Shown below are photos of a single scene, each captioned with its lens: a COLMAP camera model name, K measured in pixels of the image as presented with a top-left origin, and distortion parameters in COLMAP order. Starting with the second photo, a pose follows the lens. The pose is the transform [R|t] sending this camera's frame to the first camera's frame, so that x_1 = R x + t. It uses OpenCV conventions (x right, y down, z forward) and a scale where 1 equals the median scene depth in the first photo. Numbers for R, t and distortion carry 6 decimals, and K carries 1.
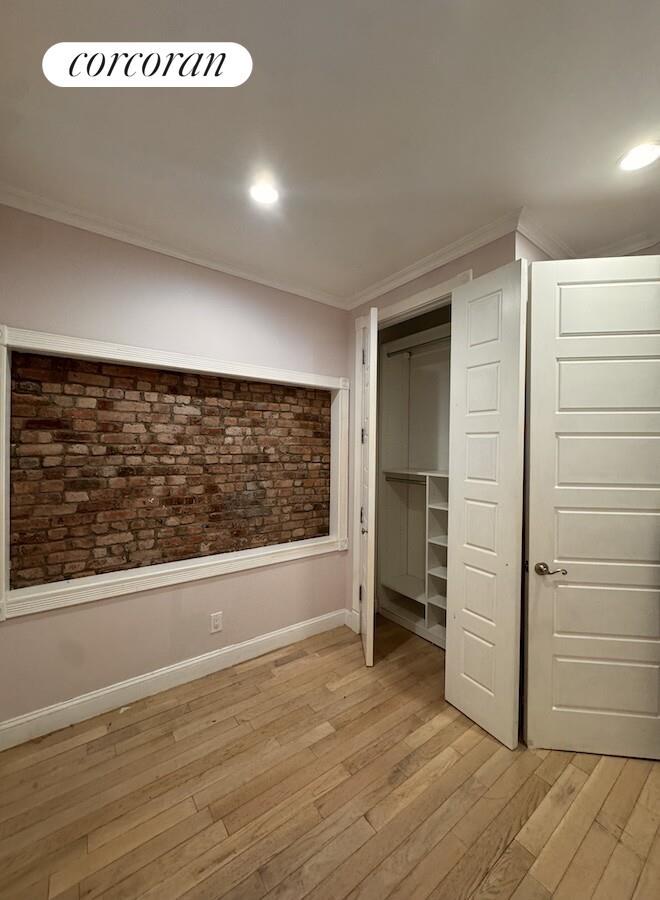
lens RADIAL K [[345.2, 0, 330.4], [0, 345.2, 450.2], [0, 0, 1]] dist [-0.007181, 0.000561]
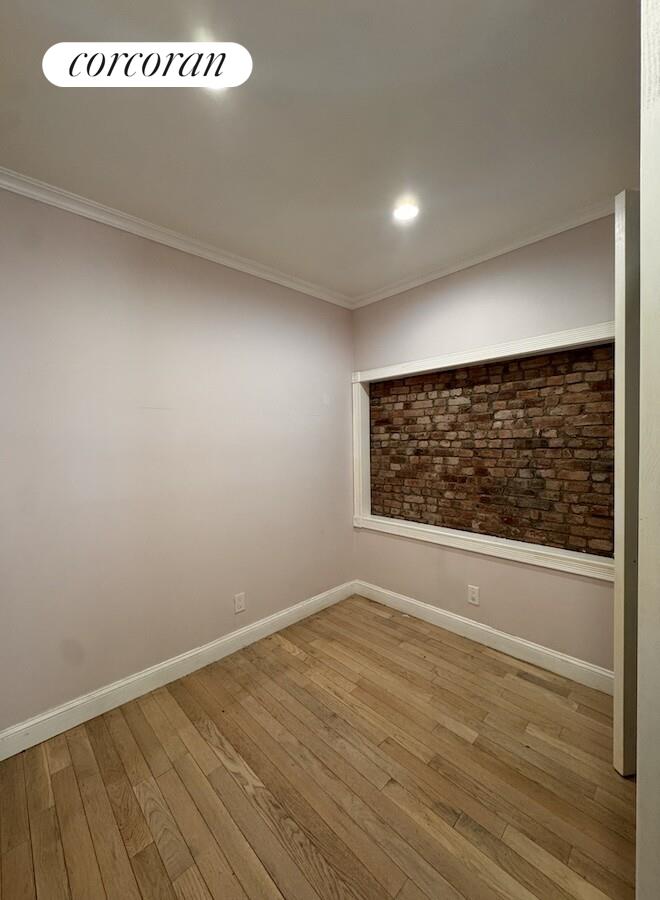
lens RADIAL K [[345.2, 0, 330.6], [0, 345.2, 448.6], [0, 0, 1]] dist [-0.007181, 0.000561]
pose [[0.149579, 0.010395, -0.988695, 0.723112], [0.009464, 0.999884, 0.011945, 0.027766], [0.988704, -0.011144, 0.149463, 0.440759]]
